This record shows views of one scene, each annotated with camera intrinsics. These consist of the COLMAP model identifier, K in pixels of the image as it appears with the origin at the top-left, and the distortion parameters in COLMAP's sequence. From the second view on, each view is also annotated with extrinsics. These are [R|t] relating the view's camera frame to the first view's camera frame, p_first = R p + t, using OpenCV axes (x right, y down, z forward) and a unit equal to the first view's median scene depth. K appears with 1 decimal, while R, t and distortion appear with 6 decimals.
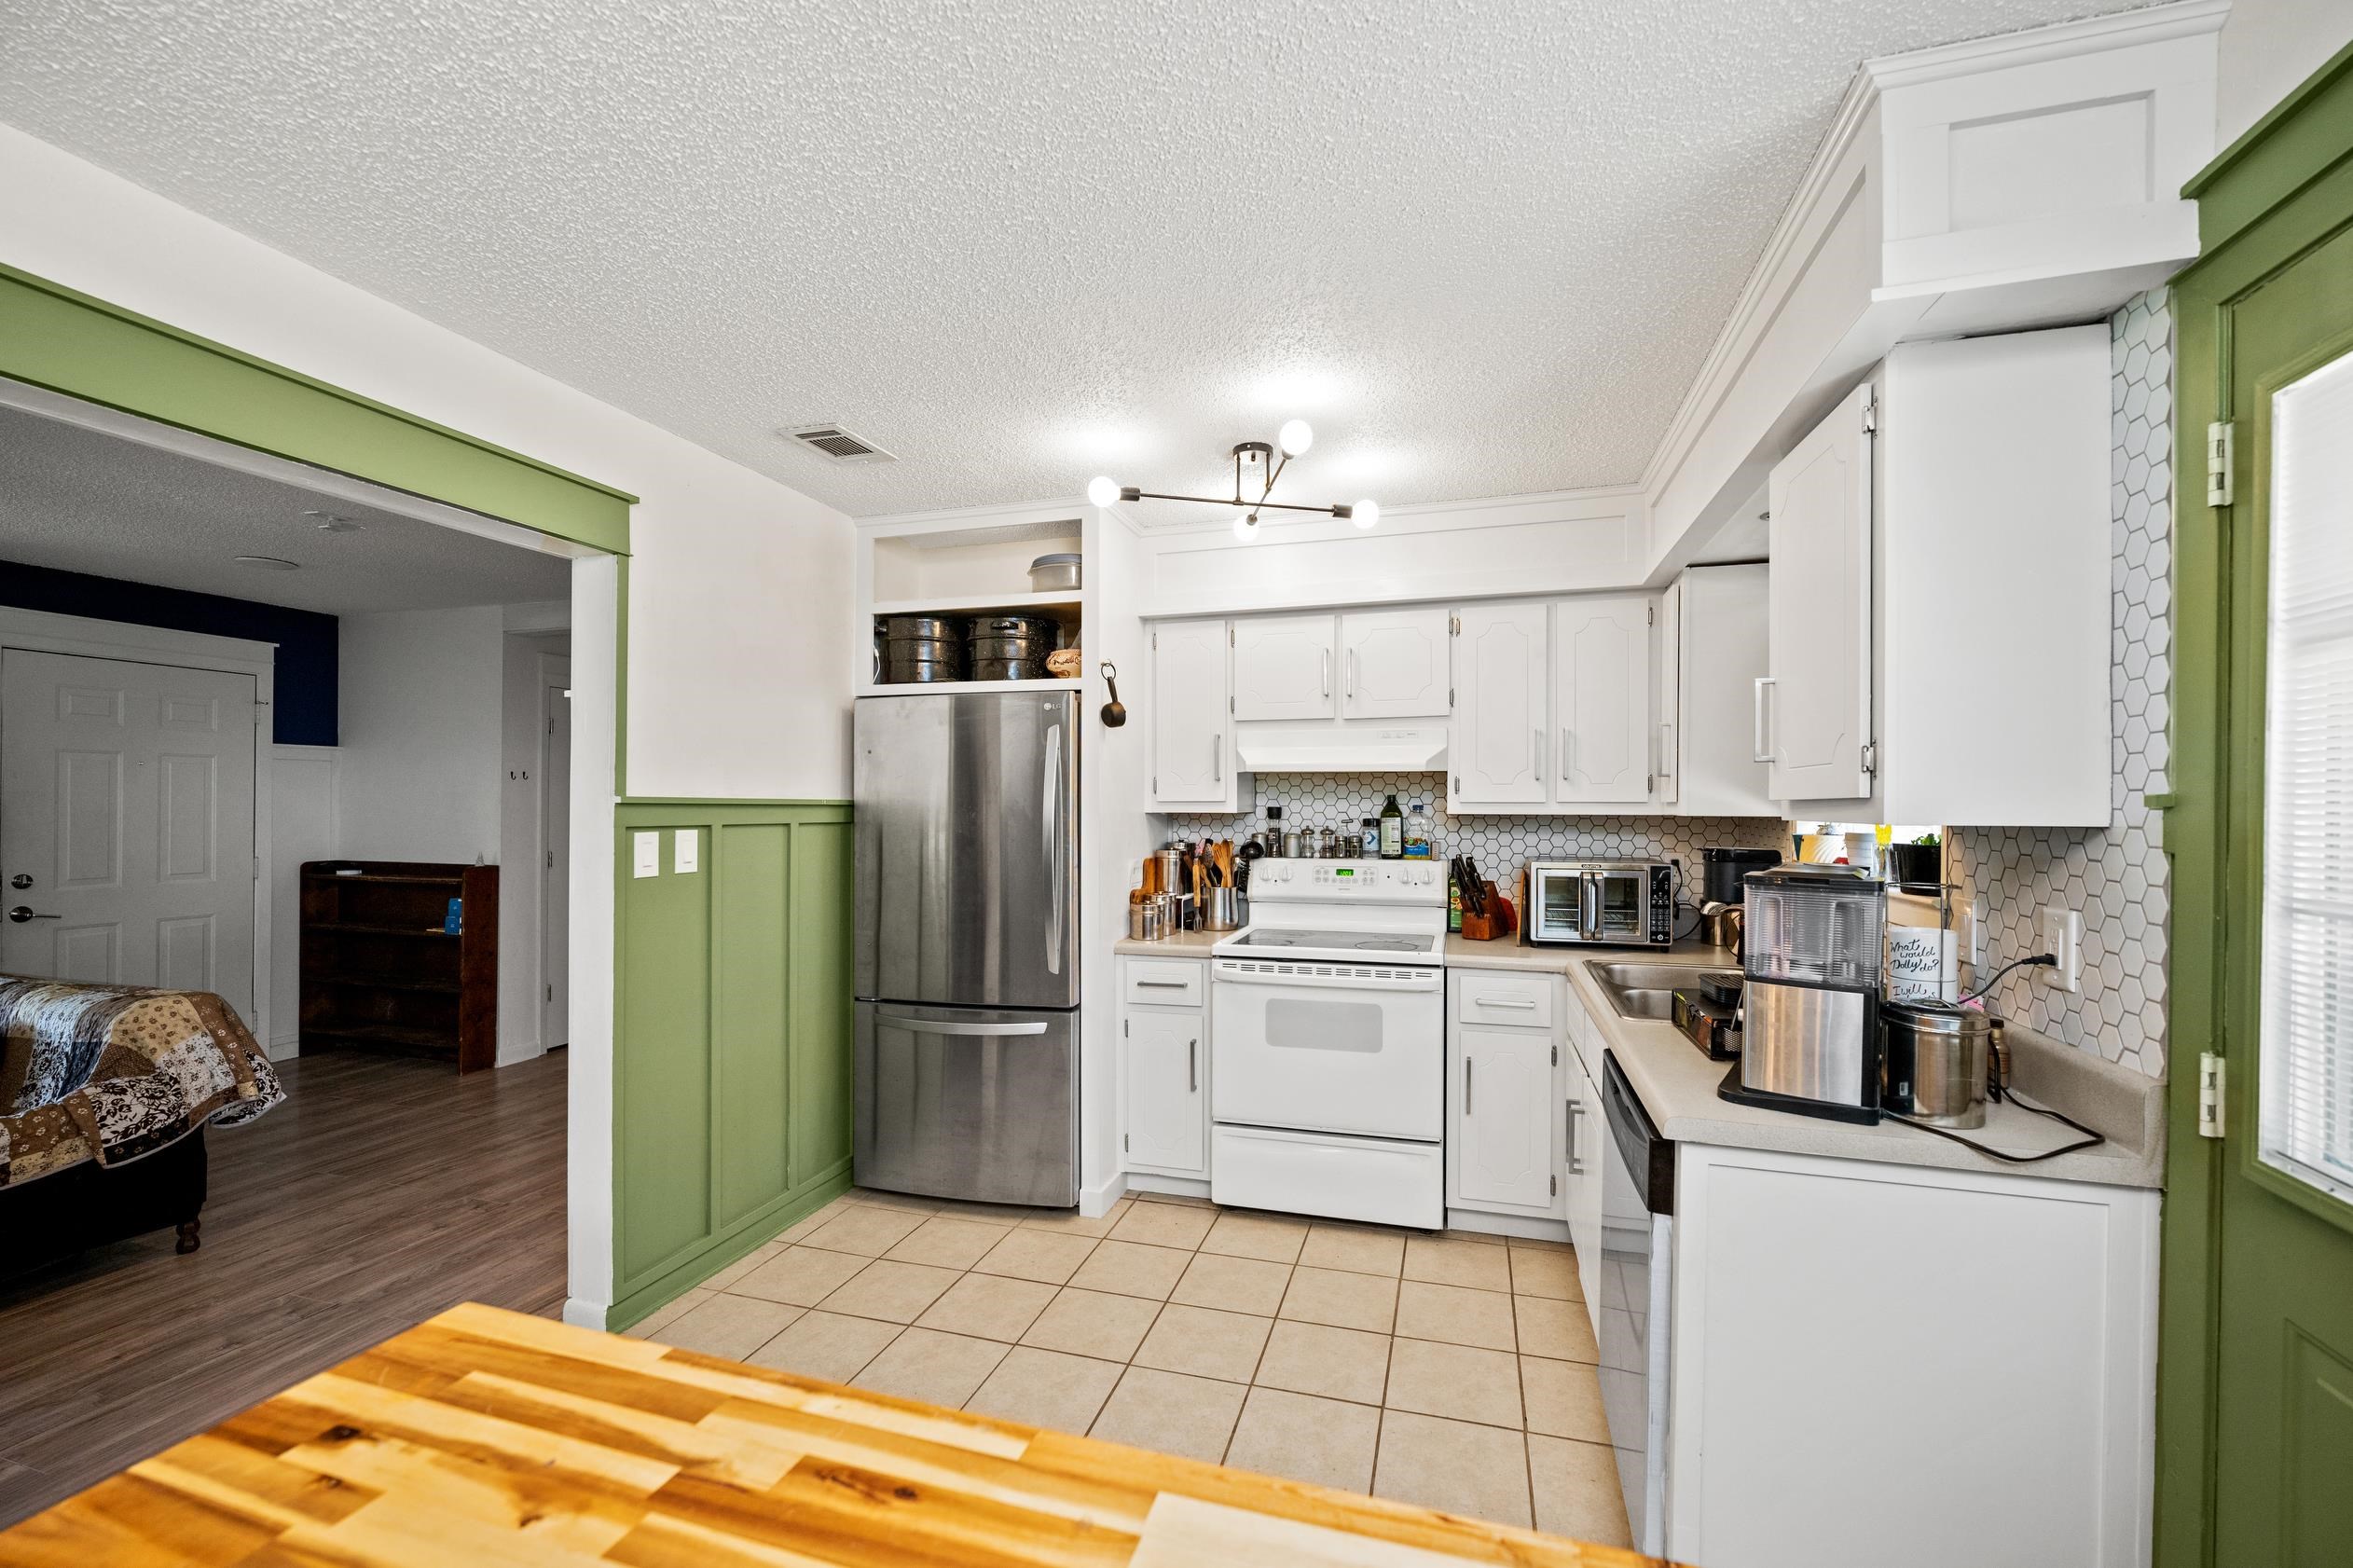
lens RADIAL K [[959.4, 0, 1184.8], [0, 959.4, 806.2], [0, 0, 1]] dist [-0.002181, 0.000040]
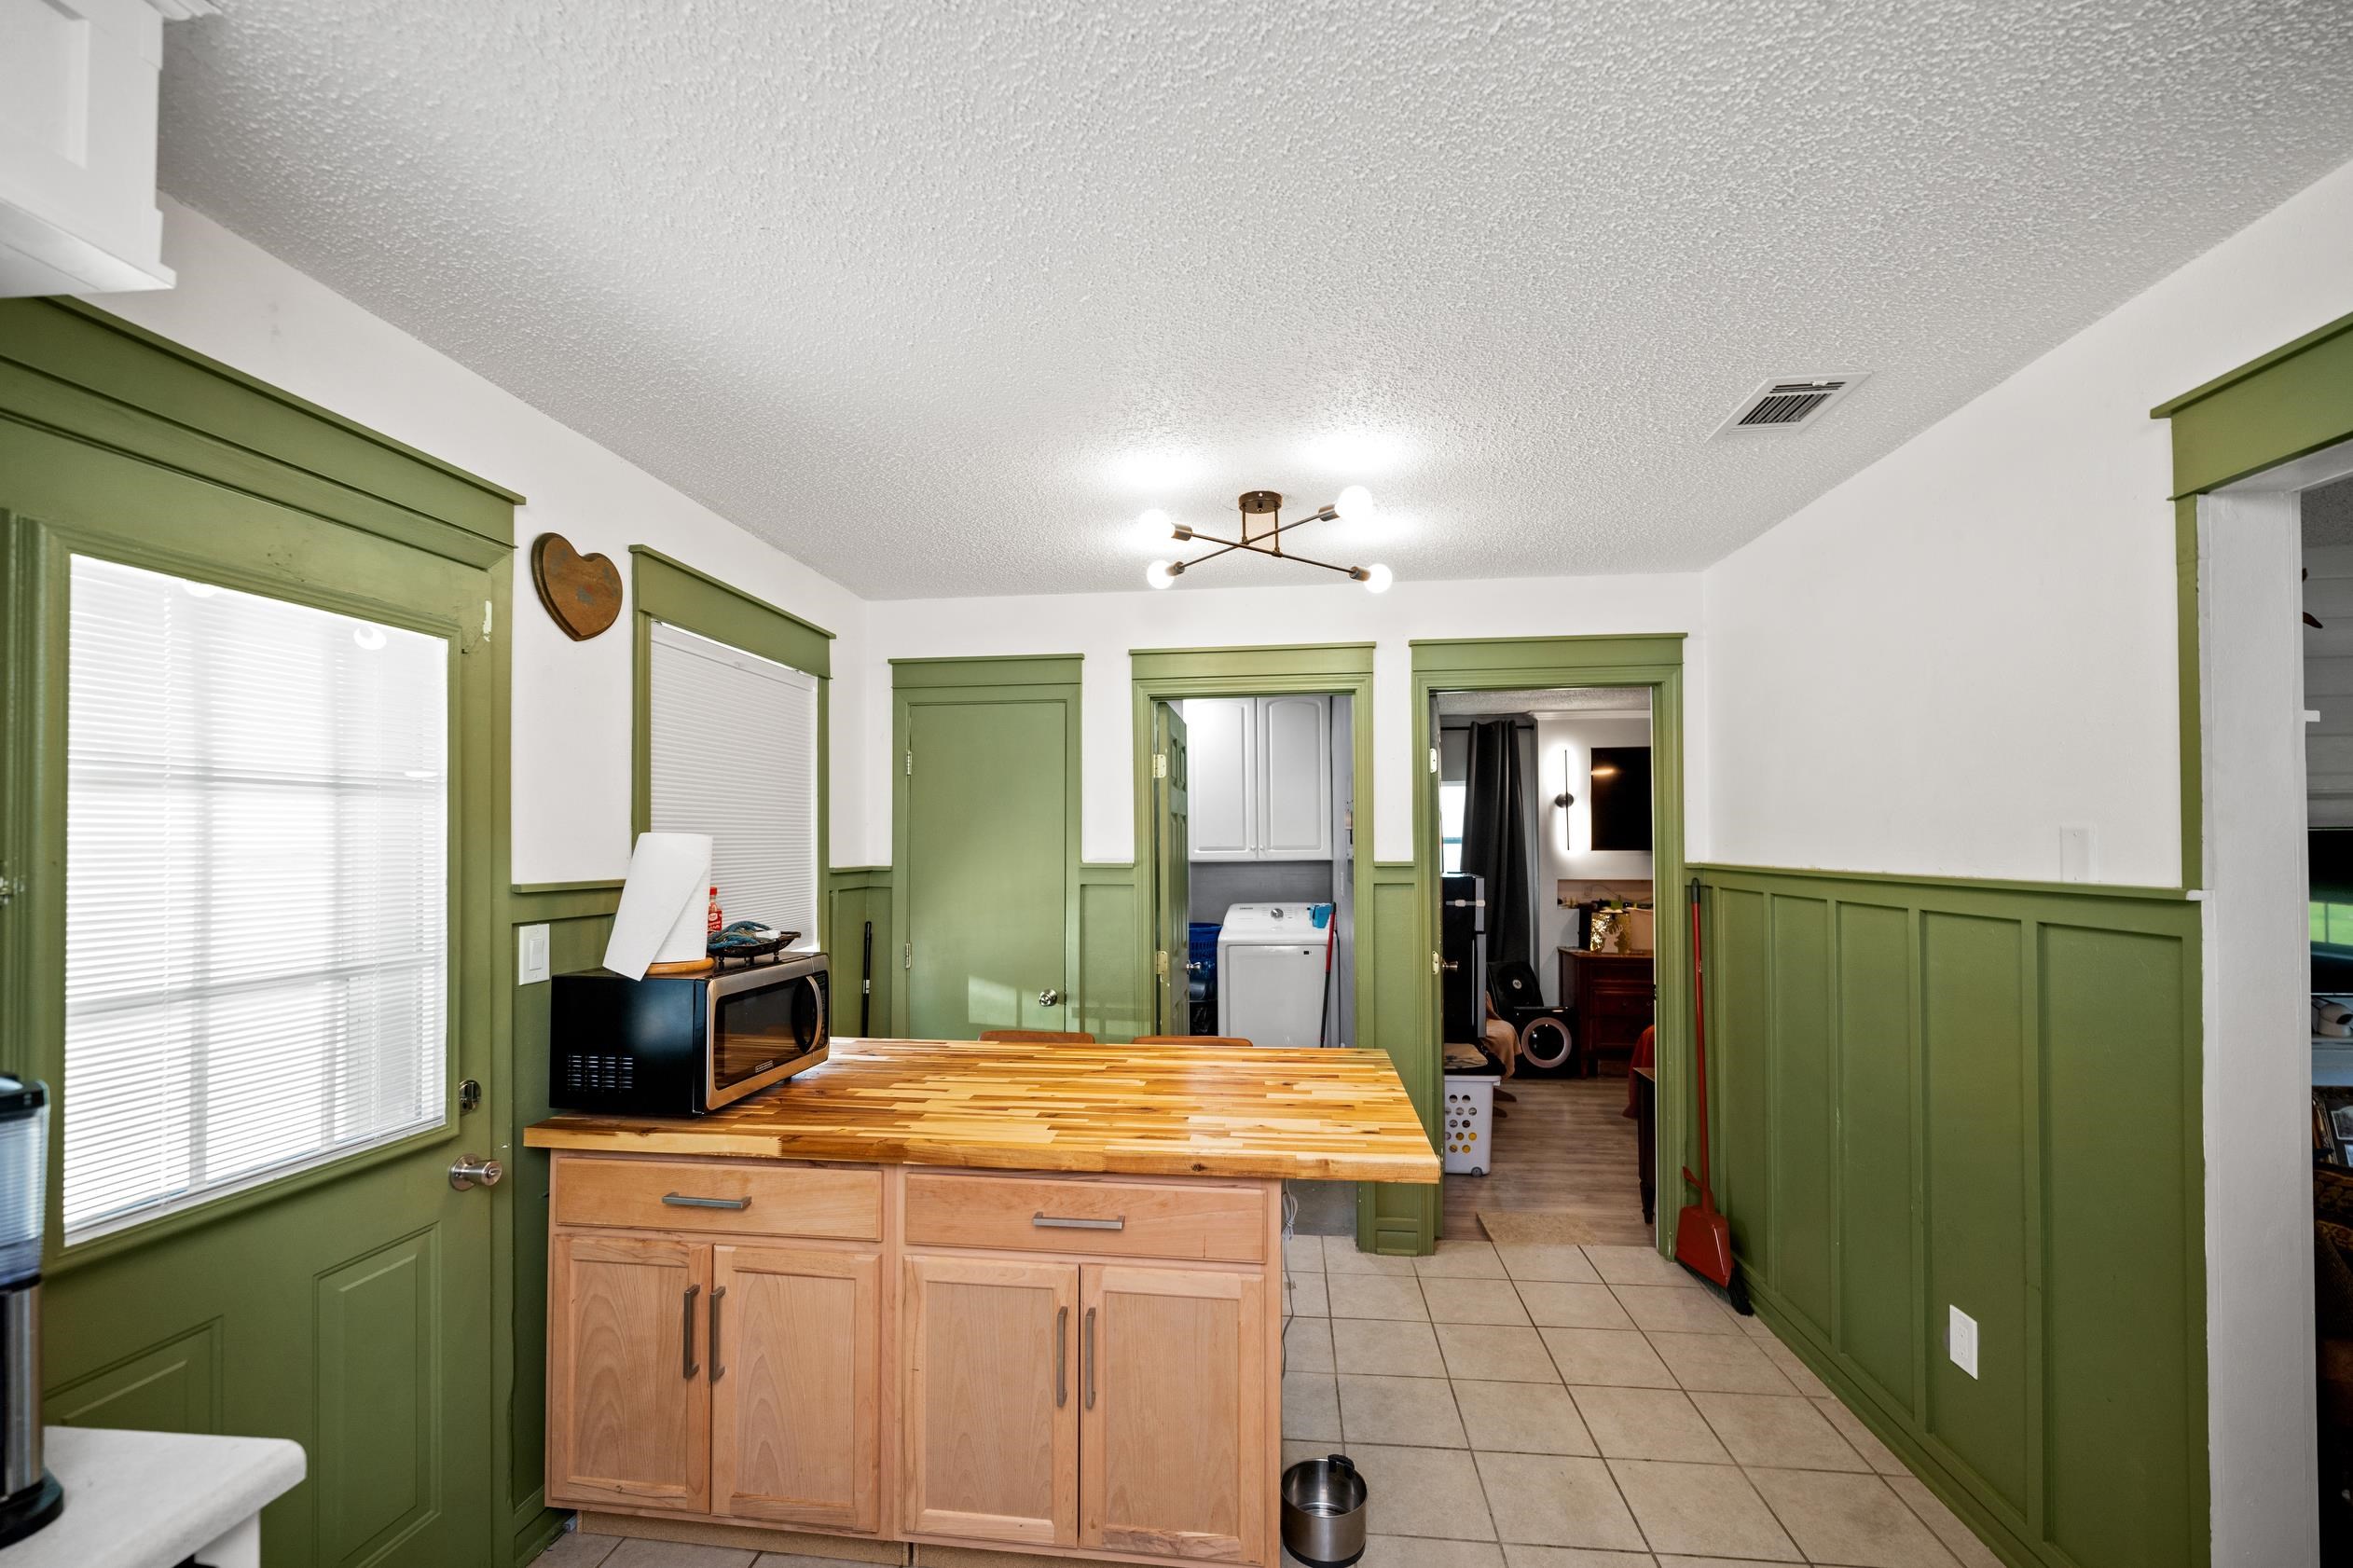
lens RADIAL K [[957.3, 0, 1172.2], [0, 957.3, 831.6], [0, 0, 1]] dist [-0.002365, -0.000043]
pose [[-0.983726, 0.003326, -0.179642, 0.024734], [0.003803, 0.999990, -0.002310, -0.034362], [0.179633, -0.002956, -0.983729, 0.790922]]
